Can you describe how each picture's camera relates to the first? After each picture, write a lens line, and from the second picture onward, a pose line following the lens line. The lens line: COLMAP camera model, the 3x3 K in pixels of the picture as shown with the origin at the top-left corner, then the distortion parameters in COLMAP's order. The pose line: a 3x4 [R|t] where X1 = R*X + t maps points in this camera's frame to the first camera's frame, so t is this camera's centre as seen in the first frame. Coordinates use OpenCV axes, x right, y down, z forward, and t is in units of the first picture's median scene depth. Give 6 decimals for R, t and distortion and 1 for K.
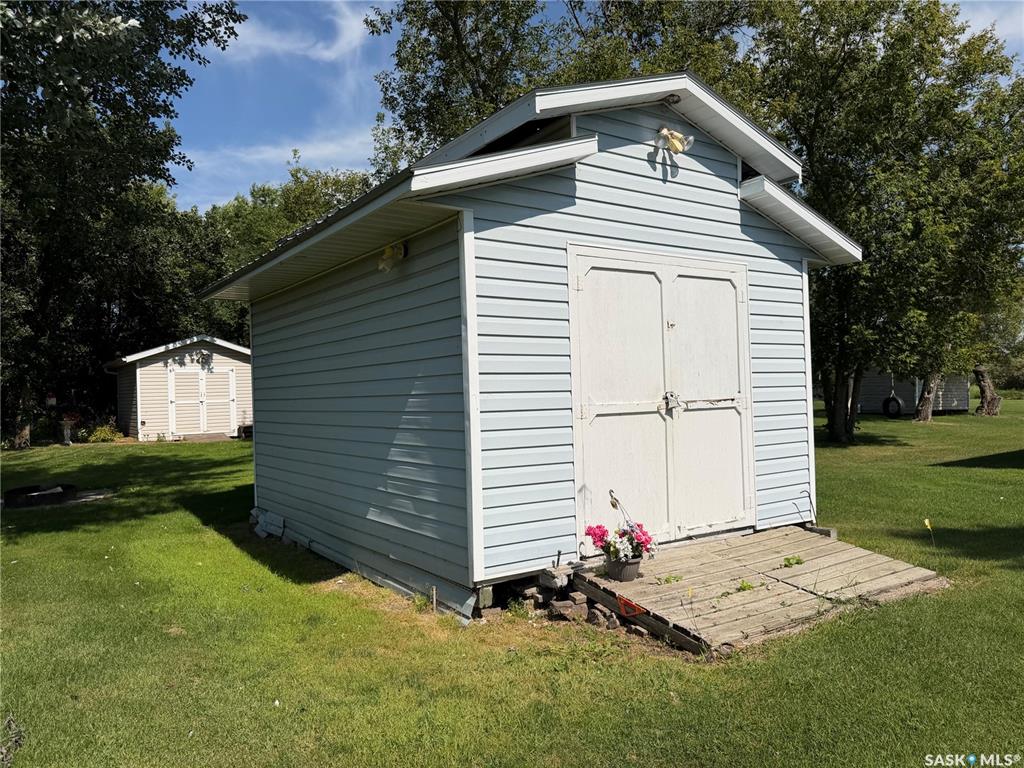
lens RADIAL K [[630.4, 0, 511.9], [0, 630.4, 385.9], [0, 0, 1]] dist [0.000101, -0.000022]
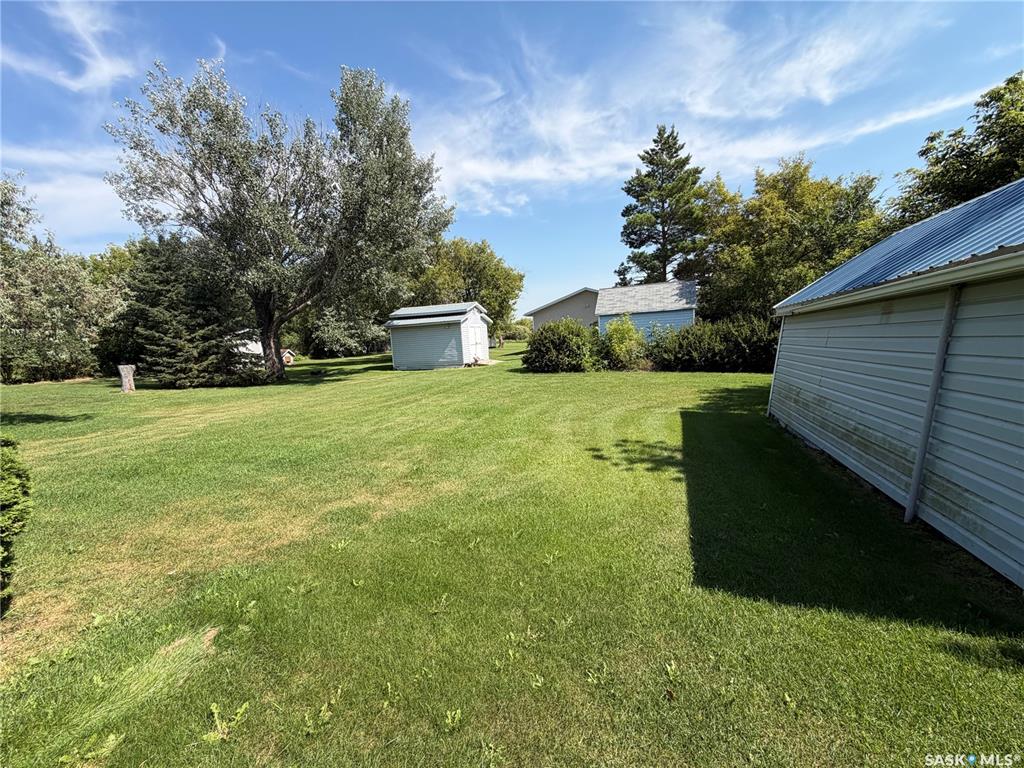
lens RADIAL K [[411.5, 0, 501.3], [0, 411.5, 383.4], [0, 0, 1]] dist [-0.019657, 0.005686]
pose [[0.787812, -0.088369, 0.609543, -2.477840], [0.025491, 0.993484, 0.111086, -0.036500], [-0.615388, -0.071977, 0.784931, -3.026604]]
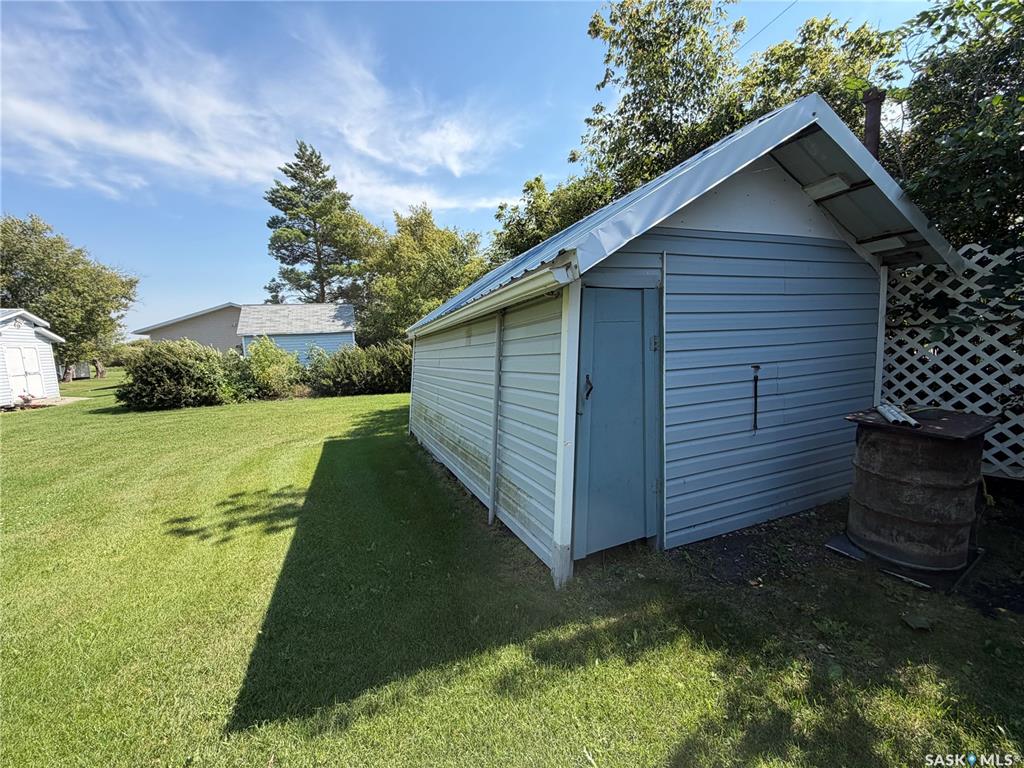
lens RADIAL K [[411.3, 0, 513.2], [0, 411.3, 384.4], [0, 0, 1]] dist [0.000841, 0.000122]
pose [[0.138662, -0.080224, 0.987085, -2.286459], [0.028122, 0.996631, 0.077049, -0.028182], [-0.989940, 0.017075, 0.140450, -3.080440]]
